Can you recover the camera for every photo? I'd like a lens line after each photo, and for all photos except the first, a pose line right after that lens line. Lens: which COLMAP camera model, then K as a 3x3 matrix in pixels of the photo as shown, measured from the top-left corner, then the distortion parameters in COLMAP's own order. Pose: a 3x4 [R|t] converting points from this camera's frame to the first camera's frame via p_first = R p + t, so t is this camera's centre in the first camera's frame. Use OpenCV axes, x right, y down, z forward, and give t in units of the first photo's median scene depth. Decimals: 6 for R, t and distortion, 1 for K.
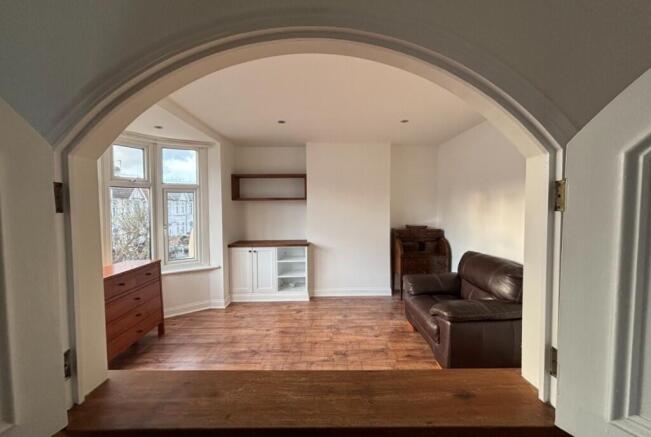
lens RADIAL K [[276.2, 0, 338.7], [0, 276.2, 215.4], [0, 0, 1]] dist [0.000903, -0.000315]
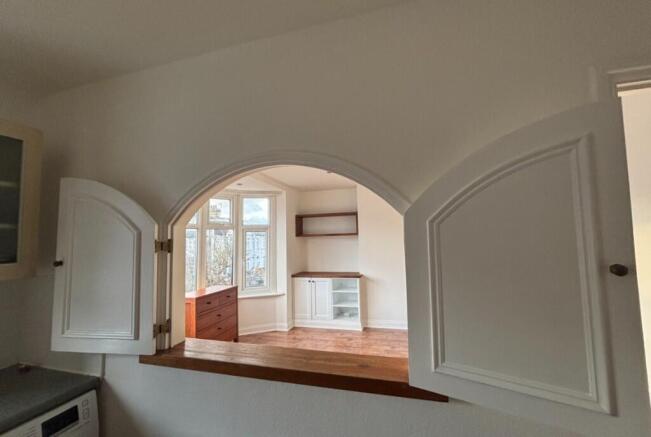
lens RADIAL K [[276.2, 0, 338.7], [0, 276.2, 215.4], [0, 0, 1]] dist [0.000903, -0.000315]
pose [[0.964701, -0.037843, -0.260614, 0.109568], [0.006634, 0.992799, -0.119608, -0.003818], [0.263263, 0.113657, 0.958006, -0.097626]]
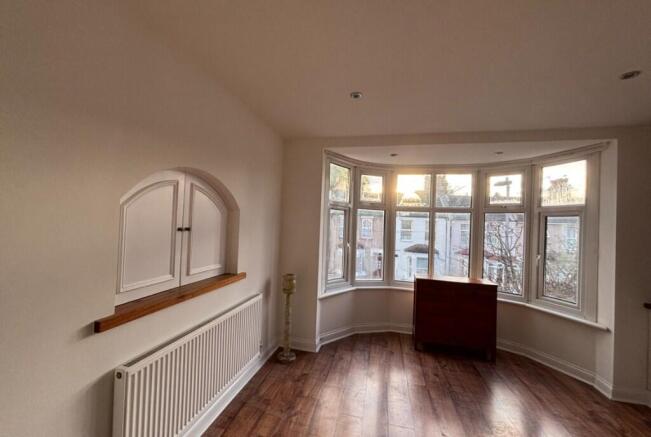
lens RADIAL K [[263.7, 0, 325.5], [0, 263.7, 218.5], [0, 0, 1]] dist [-0.000468, -0.000083]
pose [[-0.220894, -0.029745, -0.974844, 0.310534], [-0.098082, 0.995145, -0.008139, -0.001250], [0.970353, 0.093817, -0.222739, 0.464726]]
